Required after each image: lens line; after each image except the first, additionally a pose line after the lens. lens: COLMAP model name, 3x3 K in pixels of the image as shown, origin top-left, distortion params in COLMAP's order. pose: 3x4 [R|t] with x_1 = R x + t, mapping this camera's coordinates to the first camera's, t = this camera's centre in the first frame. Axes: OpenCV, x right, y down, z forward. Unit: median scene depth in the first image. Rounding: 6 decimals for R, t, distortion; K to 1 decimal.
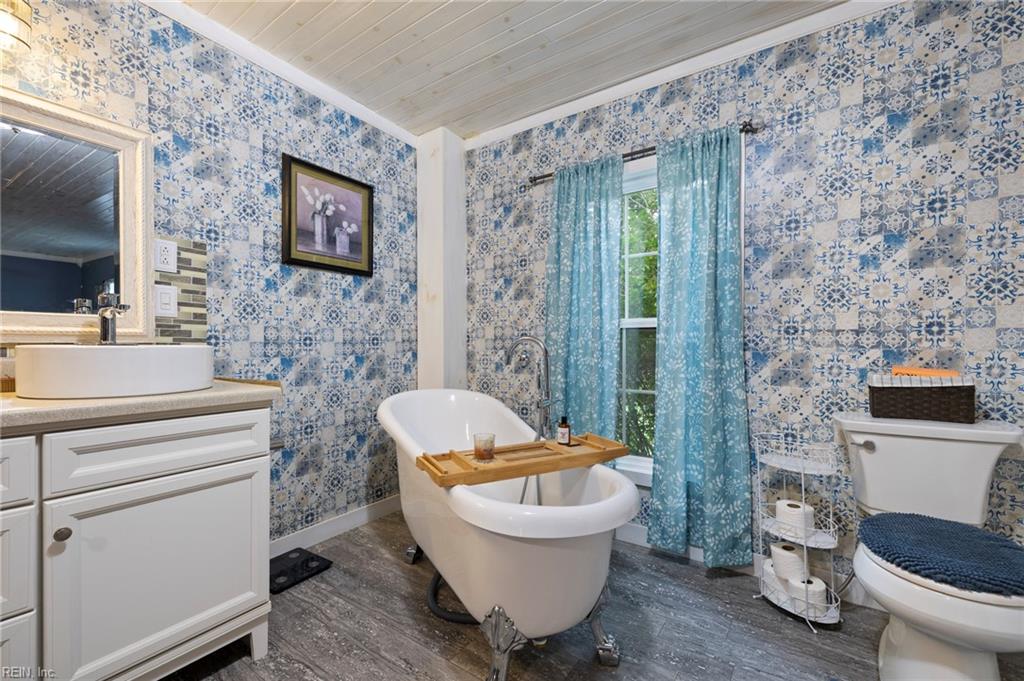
lens RADIAL K [[431.7, 0, 505.9], [0, 431.7, 345.2], [0, 0, 1]] dist [0.000473, 0.000094]
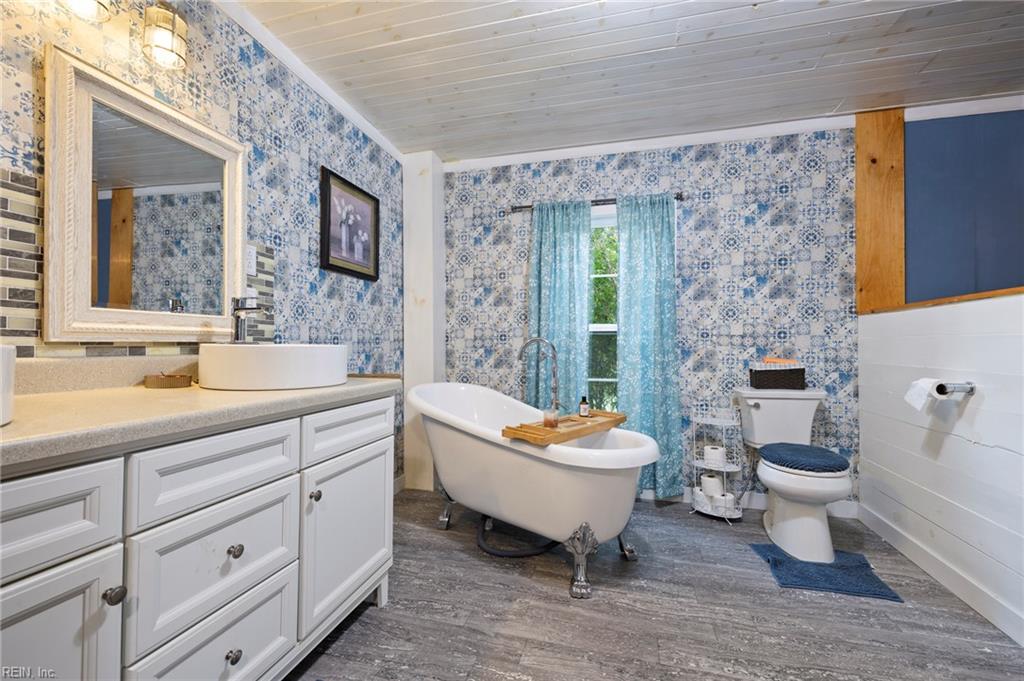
lens RADIAL K [[431.7, 0, 516.2], [0, 431.7, 339.9], [0, 0, 1]] dist [0.000473, 0.000094]
pose [[0.939733, 0.005230, 0.341868, -0.474629], [-0.001744, 0.999943, -0.010503, -0.000301], [-0.341904, 0.009274, 0.939689, -0.193289]]
